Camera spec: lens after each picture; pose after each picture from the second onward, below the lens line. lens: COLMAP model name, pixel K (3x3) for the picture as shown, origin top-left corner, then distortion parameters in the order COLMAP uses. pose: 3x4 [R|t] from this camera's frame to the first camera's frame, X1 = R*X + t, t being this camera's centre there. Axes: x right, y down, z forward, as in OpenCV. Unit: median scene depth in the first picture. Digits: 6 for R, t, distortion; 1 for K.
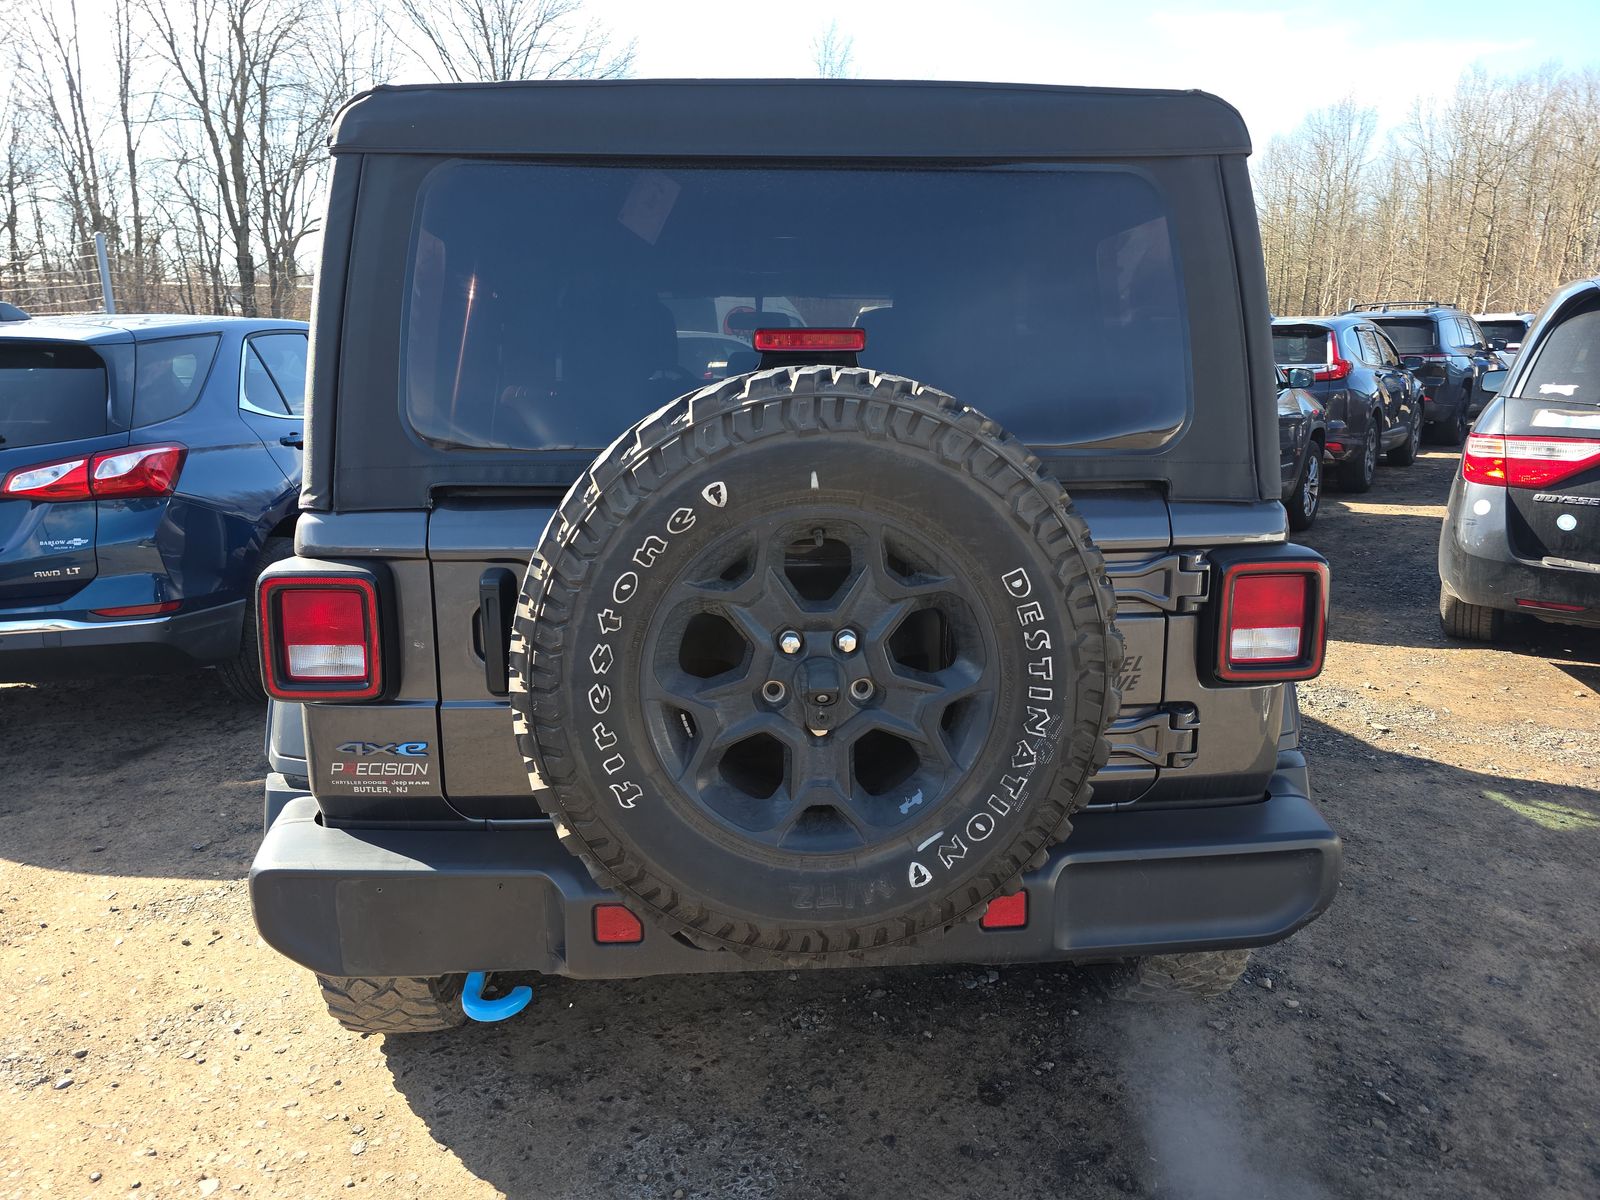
lens RADIAL K [[1093.1, 0, 795.0], [0, 1093.1, 603.9], [0, 0, 1]] dist [0.024833, -0.010113]
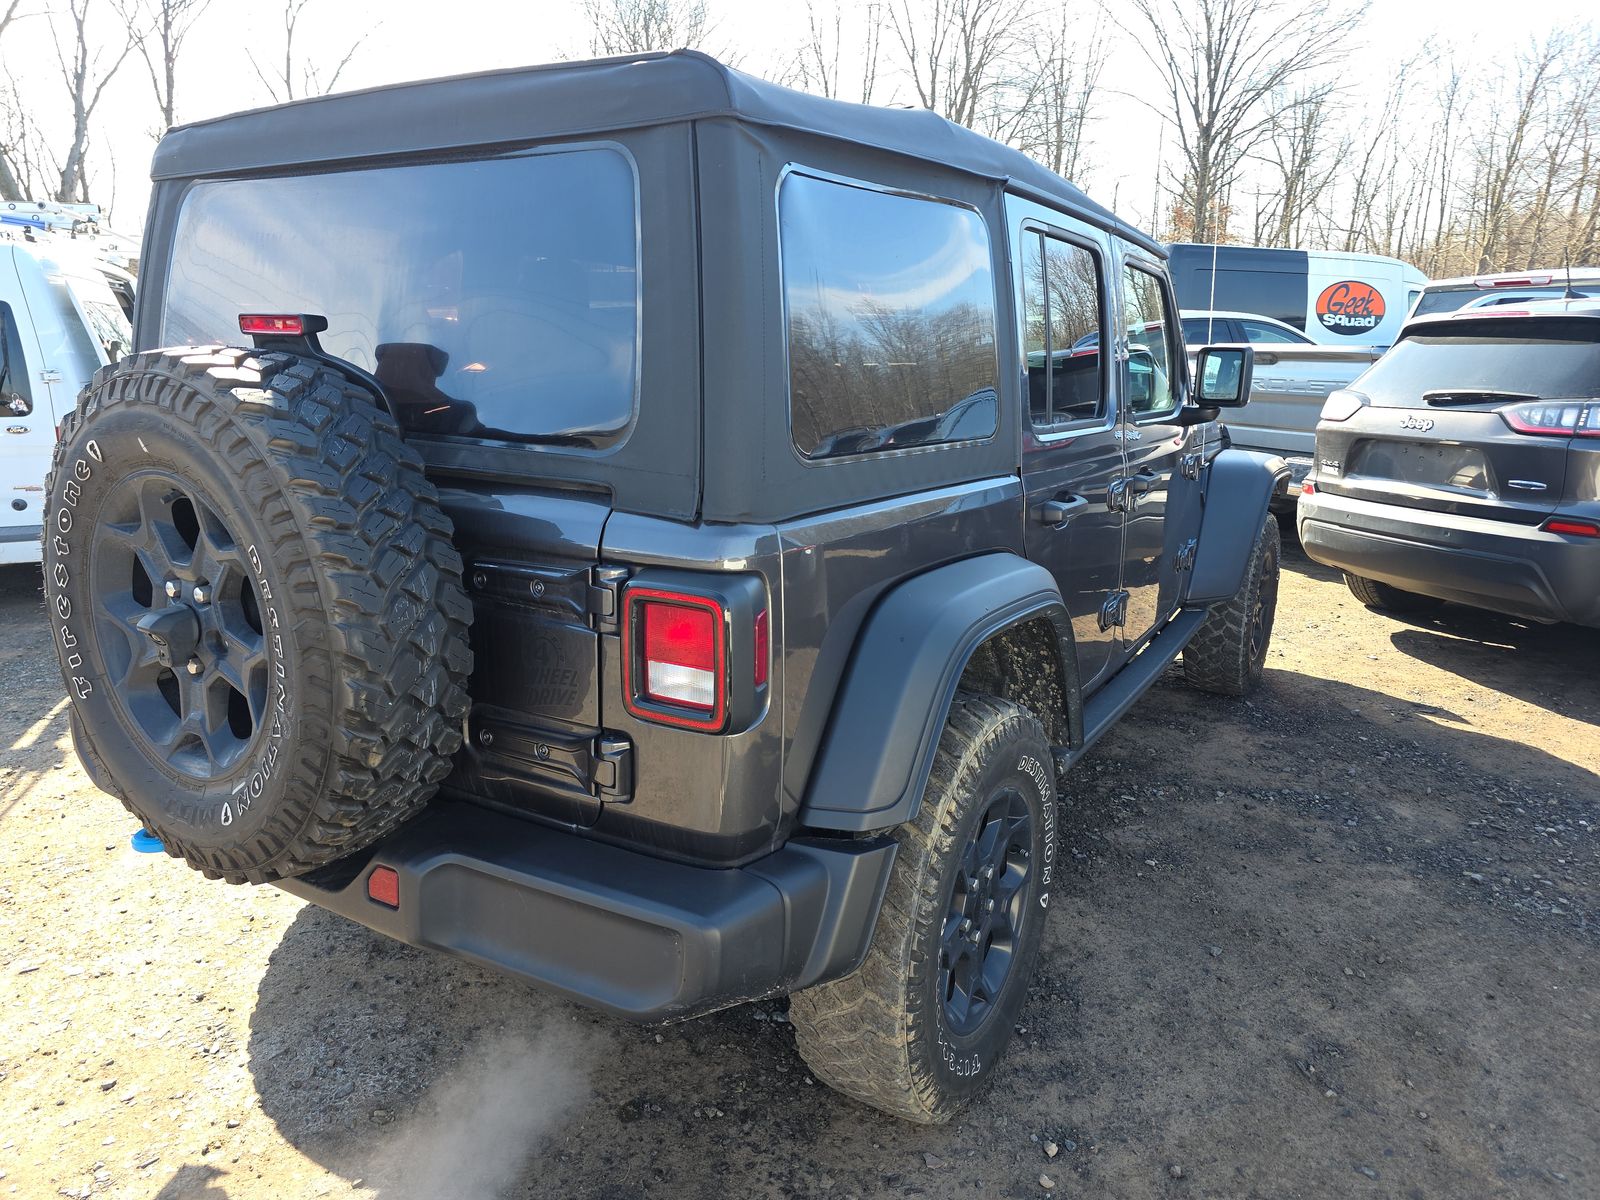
lens RADIAL K [[1093.1, 0, 800.0], [0, 1093.1, 604.8], [0, 0, 1]] dist [0.024833, -0.010113]
pose [[0.814067, 0.153398, -0.560146, 1.041205], [-0.144368, 0.987663, 0.060662, -0.097914], [0.562541, 0.031484, 0.826170, 0.364595]]
